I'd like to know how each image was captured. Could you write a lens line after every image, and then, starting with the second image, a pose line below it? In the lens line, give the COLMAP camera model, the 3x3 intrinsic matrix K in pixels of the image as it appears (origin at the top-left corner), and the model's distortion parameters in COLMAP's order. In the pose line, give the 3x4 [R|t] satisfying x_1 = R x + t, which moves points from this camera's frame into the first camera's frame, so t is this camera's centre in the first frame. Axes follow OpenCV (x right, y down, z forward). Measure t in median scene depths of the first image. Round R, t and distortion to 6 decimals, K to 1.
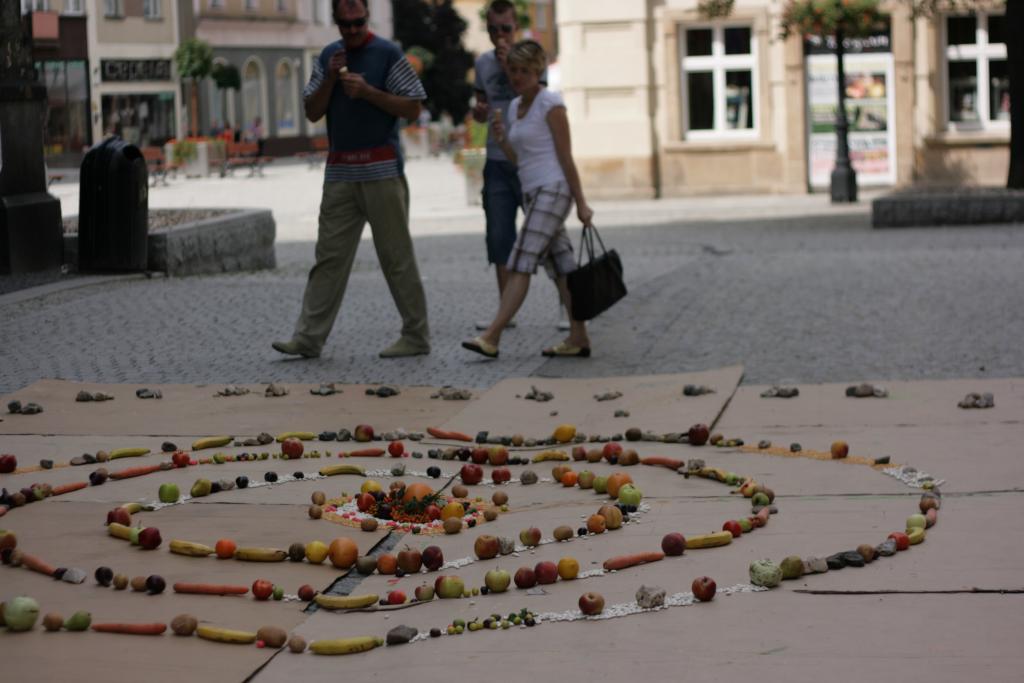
lens RADIAL K [[2416.5, 0, 512.0], [0, 2416.5, 341.5], [0, 0, 1]] dist [-0.069707, -0.209542]
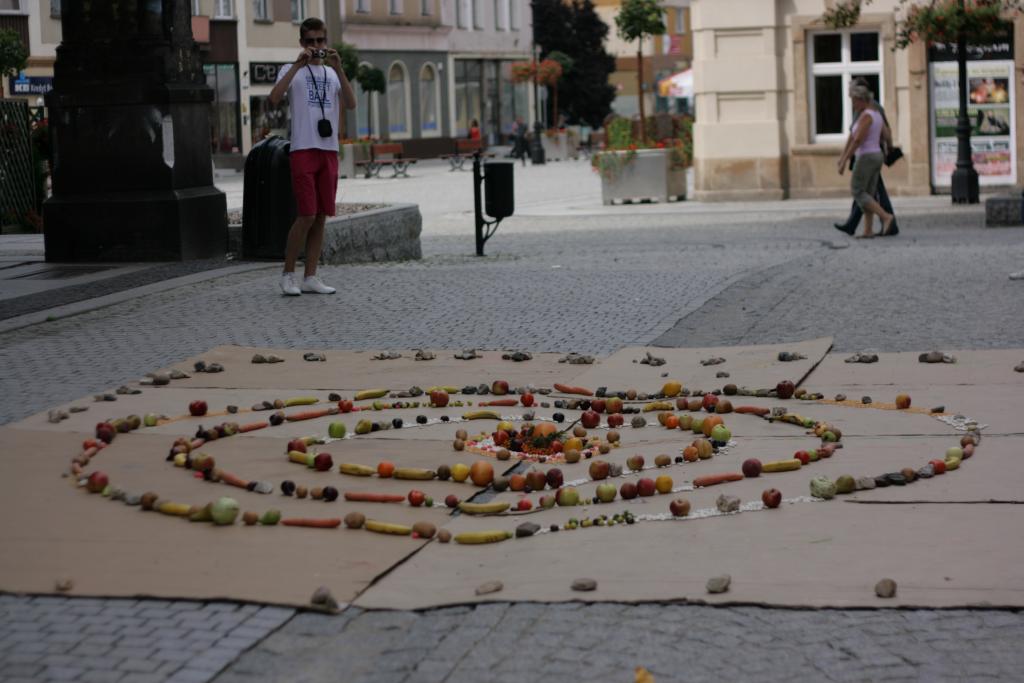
lens RADIAL K [[2416.5, 0, 512.0], [0, 2416.5, 341.5], [0, 0, 1]] dist [-0.069707, -0.209542]
pose [[0.998296, 0.007901, -0.057824, 0.010865], [-0.007973, 0.999968, -0.001003, 0.015202], [0.057814, 0.001462, 0.998326, -0.153632]]
